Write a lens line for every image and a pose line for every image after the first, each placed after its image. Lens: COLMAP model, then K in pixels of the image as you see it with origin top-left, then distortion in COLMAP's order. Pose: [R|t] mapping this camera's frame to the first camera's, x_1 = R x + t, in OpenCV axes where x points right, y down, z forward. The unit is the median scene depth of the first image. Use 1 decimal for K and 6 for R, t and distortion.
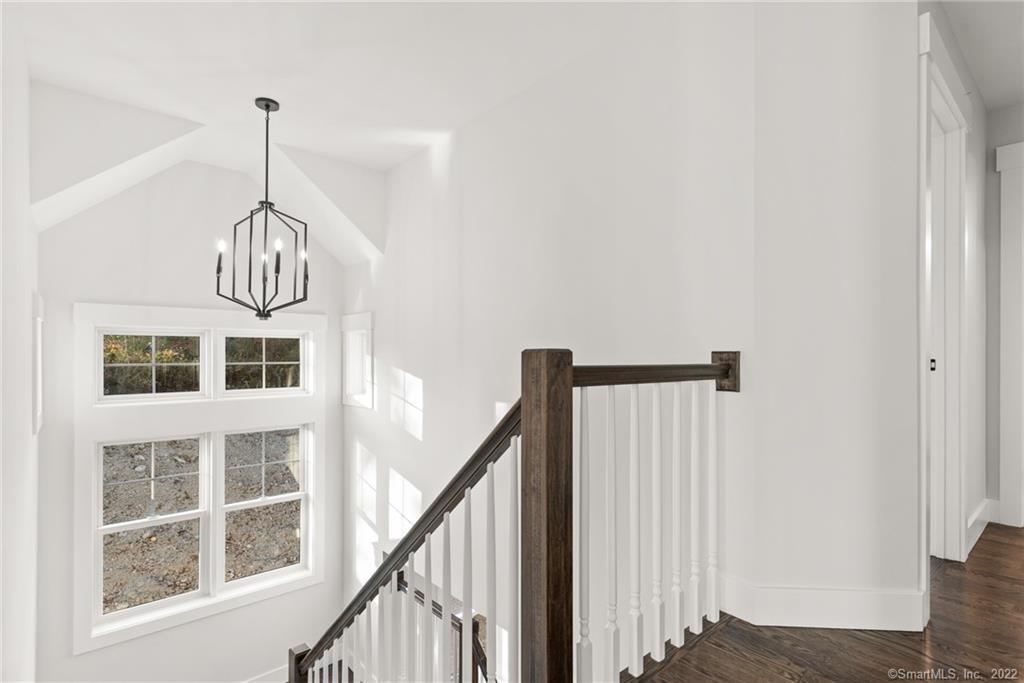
lens RADIAL K [[514.7, 0, 512.6], [0, 514.7, 355.5], [0, 0, 1]] dist [0.004612, -0.000018]
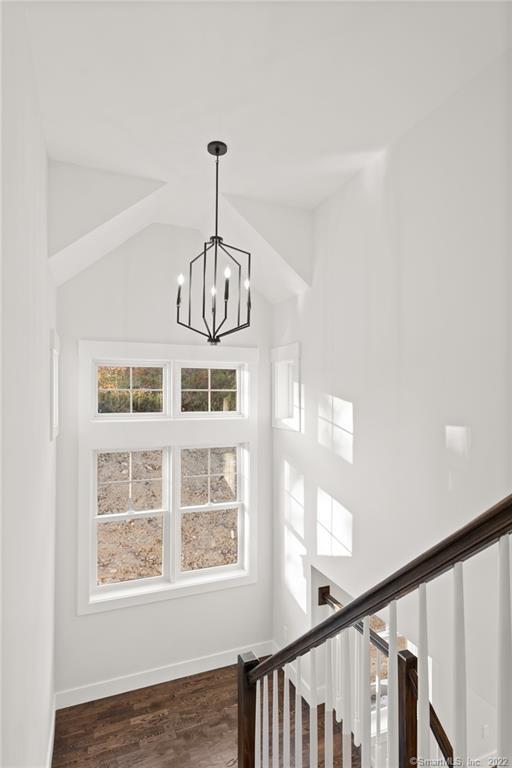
lens RADIAL K [[419.3, 0, 233.9], [0, 419.3, 387.9], [0, 0, 1]] dist [0.000004, -0.000088]
pose [[0.931257, -0.007635, -0.364282, -0.079598], [0.002278, 0.999883, -0.015133, 0.024973], [0.364355, 0.013263, 0.931166, 0.123150]]
